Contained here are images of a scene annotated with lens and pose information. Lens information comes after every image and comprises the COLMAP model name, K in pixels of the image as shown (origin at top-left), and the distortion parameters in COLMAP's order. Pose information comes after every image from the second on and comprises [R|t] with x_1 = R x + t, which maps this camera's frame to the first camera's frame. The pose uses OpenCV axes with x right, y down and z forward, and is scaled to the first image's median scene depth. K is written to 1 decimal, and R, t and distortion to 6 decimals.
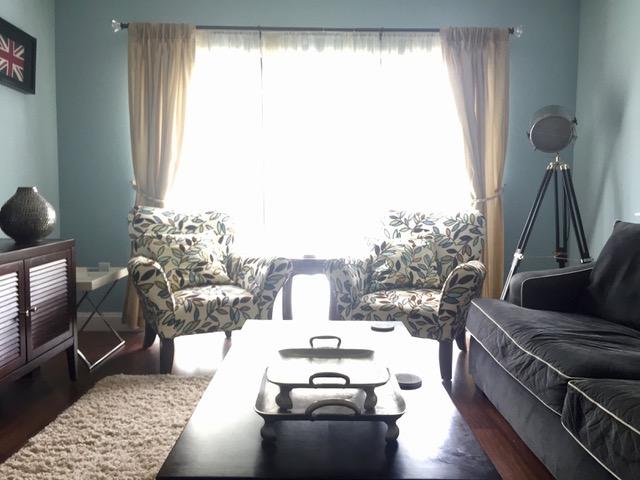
lens RADIAL K [[552.2, 0, 320.5], [0, 552.2, 239.9], [0, 0, 1]] dist [0.057271, -0.072732]
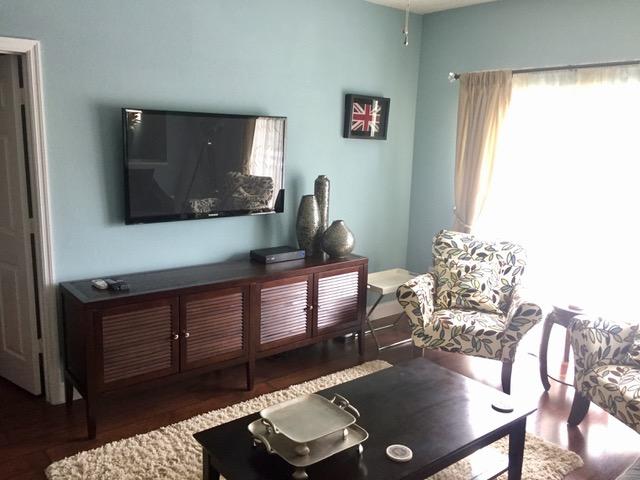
lens RADIAL K [[552.2, 0, 321.5], [0, 552.2, 239.1], [0, 0, 1]] dist [0.057271, -0.072732]
pose [[0.614605, 0.156296, -0.773196, 0.470232], [-0.086790, 0.987622, 0.130653, -0.187142], [0.784046, -0.013194, 0.620563, 0.044187]]
